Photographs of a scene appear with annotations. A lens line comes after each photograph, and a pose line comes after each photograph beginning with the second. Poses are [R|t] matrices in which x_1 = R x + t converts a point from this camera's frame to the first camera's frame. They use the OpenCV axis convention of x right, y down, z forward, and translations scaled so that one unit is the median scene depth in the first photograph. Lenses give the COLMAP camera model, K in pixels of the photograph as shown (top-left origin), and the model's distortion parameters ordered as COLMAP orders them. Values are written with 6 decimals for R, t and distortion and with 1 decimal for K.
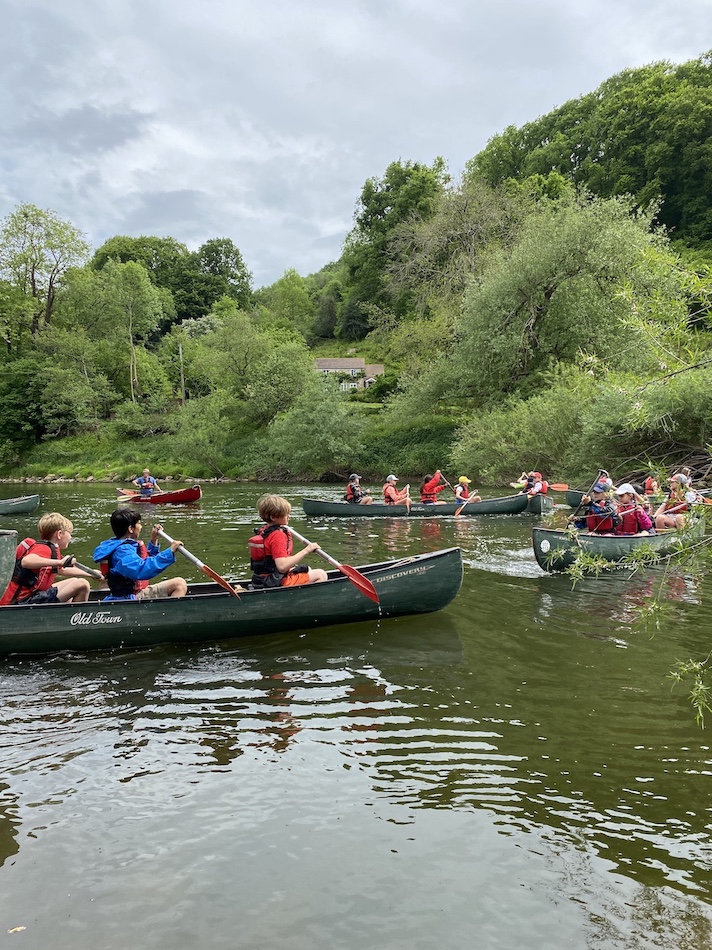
lens RADIAL K [[722.4, 0, 356.0], [0, 722.4, 475.0], [0, 0, 1]] dist [-0.004102, -0.001194]
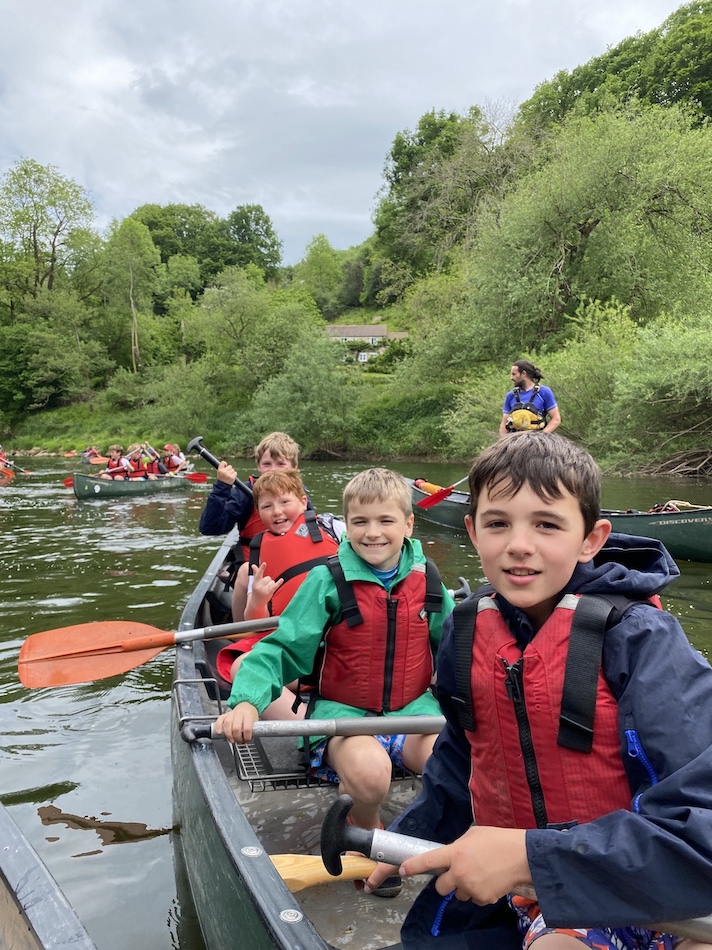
lens RADIAL K [[717.3, 0, 356.0], [0, 717.3, 475.0], [0, 0, 1]] dist [-0.090296, 0.096818]
pose [[0.997102, 0.021479, -0.072977, 0.042887], [-0.019589, 0.999457, 0.026510, 0.002007], [0.073506, -0.025004, 0.996981, 0.107368]]
